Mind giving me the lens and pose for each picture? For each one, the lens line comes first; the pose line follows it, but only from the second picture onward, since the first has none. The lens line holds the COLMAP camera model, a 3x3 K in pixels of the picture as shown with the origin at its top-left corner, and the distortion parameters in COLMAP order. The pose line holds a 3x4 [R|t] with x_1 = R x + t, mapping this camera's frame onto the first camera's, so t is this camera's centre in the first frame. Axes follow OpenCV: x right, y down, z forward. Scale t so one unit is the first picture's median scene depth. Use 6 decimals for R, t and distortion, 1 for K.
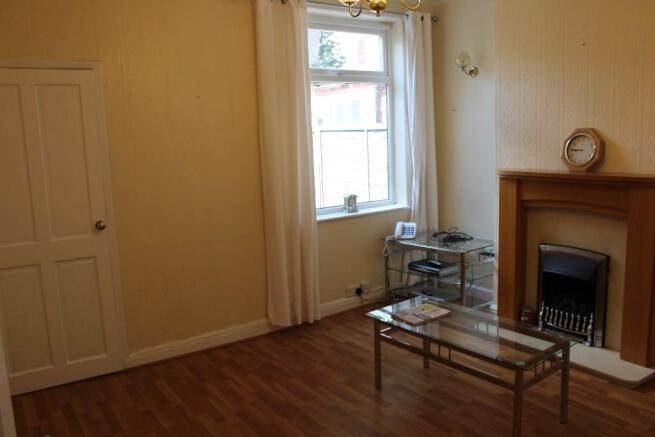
lens RADIAL K [[542.5, 0, 327.5], [0, 542.5, 218.5], [0, 0, 1]] dist [-0.108050, 0.000293]
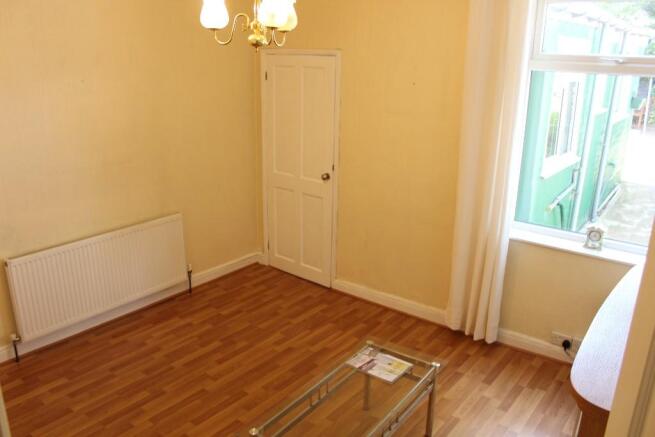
lens RADIAL K [[542.5, 0, 327.5], [0, 542.5, 218.5], [0, 0, 1]] dist [-0.108050, 0.000293]
pose [[0.308294, 0.325015, -0.894047, 0.789763], [-0.177960, 0.942938, 0.281423, -0.263033], [0.934497, 0.072343, 0.348541, 0.537106]]
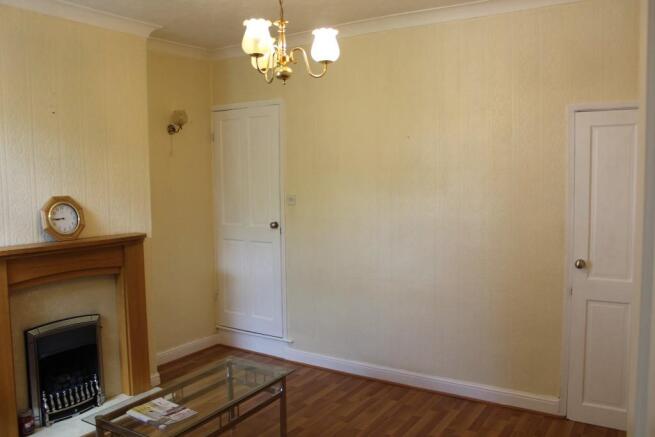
lens RADIAL K [[542.5, 0, 327.5], [0, 542.5, 218.5], [0, 0, 1]] dist [-0.108050, 0.000293]
pose [[-0.380393, -0.025431, 0.924475, -0.617381], [0.170095, 0.980645, 0.096966, -0.142190], [-0.909048, 0.194134, -0.368705, 0.920654]]
